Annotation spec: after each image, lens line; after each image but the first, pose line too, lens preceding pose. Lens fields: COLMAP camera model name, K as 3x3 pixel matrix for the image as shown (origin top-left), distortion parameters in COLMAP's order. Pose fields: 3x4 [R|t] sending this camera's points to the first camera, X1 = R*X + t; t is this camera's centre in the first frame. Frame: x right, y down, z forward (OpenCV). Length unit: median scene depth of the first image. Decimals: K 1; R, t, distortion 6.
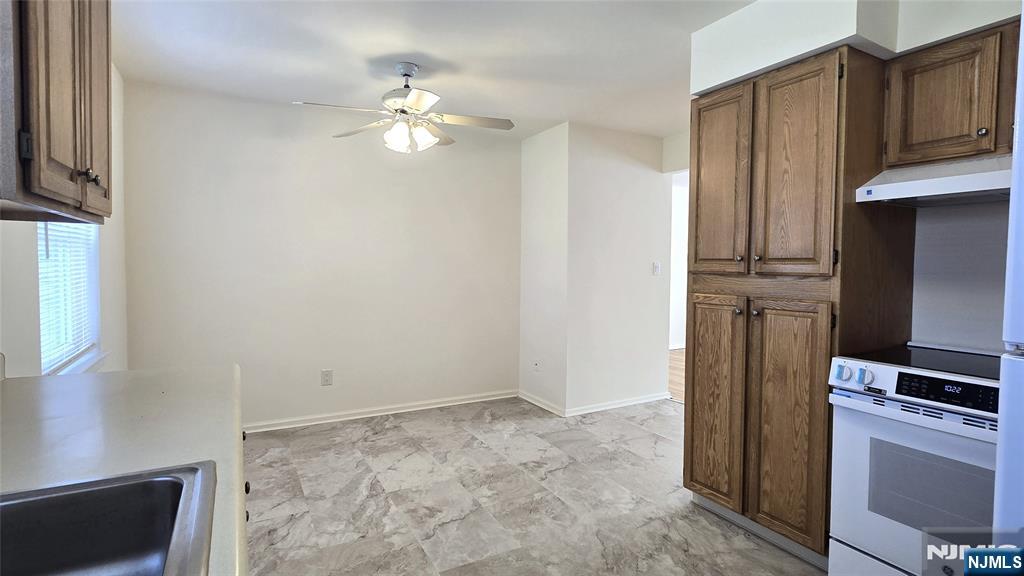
lens RADIAL K [[531.8, 0, 534.3], [0, 531.8, 281.9], [0, 0, 1]] dist [-0.000240, -0.000267]
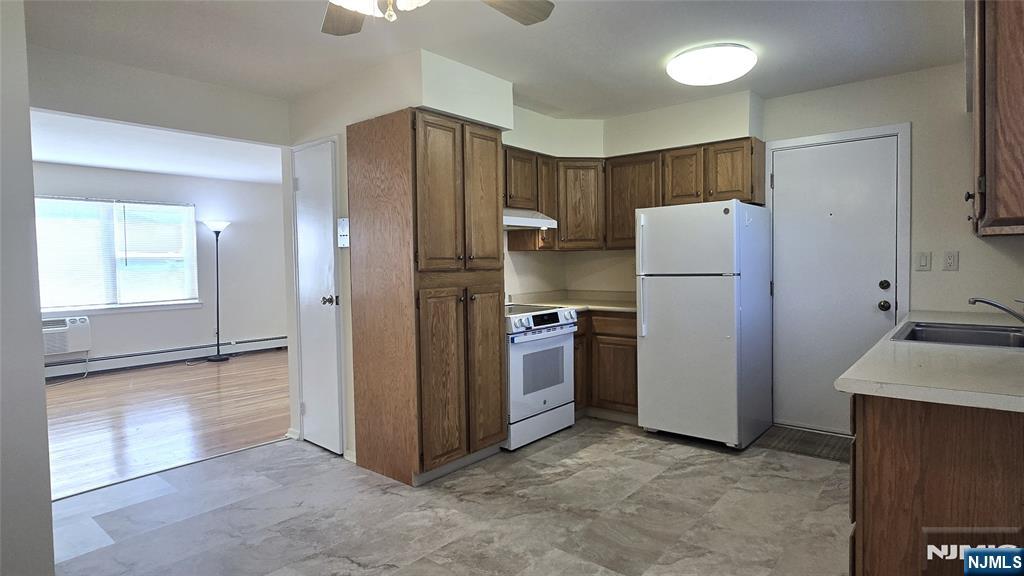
lens RADIAL K [[531.8, 0, 534.3], [0, 531.8, 281.9], [0, 0, 1]] dist [-0.000240, -0.000267]
pose [[-0.368968, -0.040395, 0.928564, -0.873508], [0.043101, 0.997237, 0.060509, -0.055908], [-0.928442, 0.062348, -0.366207, 1.316475]]
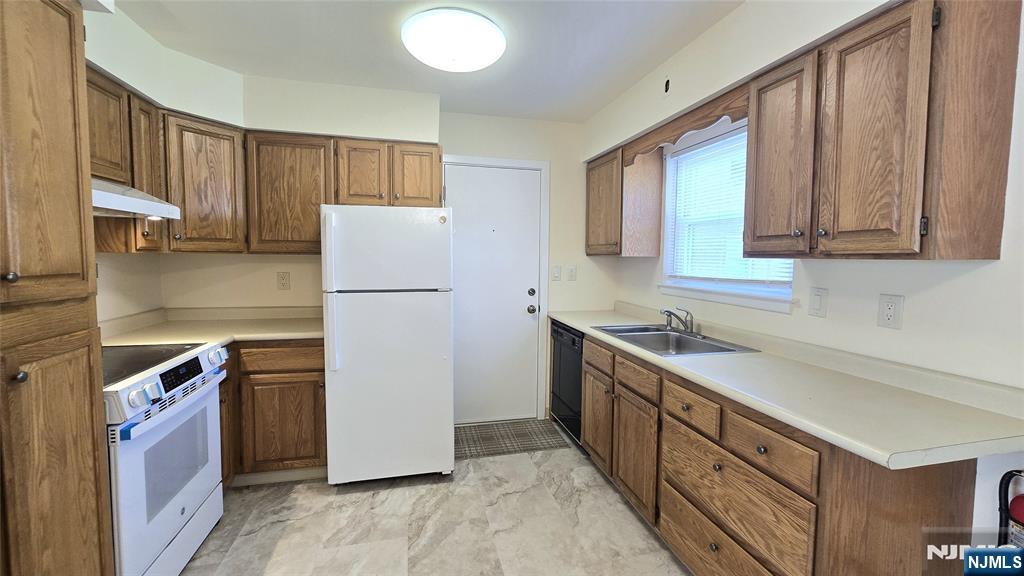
lens RADIAL K [[410.5, 0, 508.4], [0, 410.5, 283.2], [0, 0, 1]] dist [-0.001947, -0.000570]
pose [[-0.955991, -0.039530, 0.290721, -0.181637], [-0.010898, 0.994983, 0.099452, -0.083655], [-0.293194, 0.091907, -0.951625, 1.216455]]
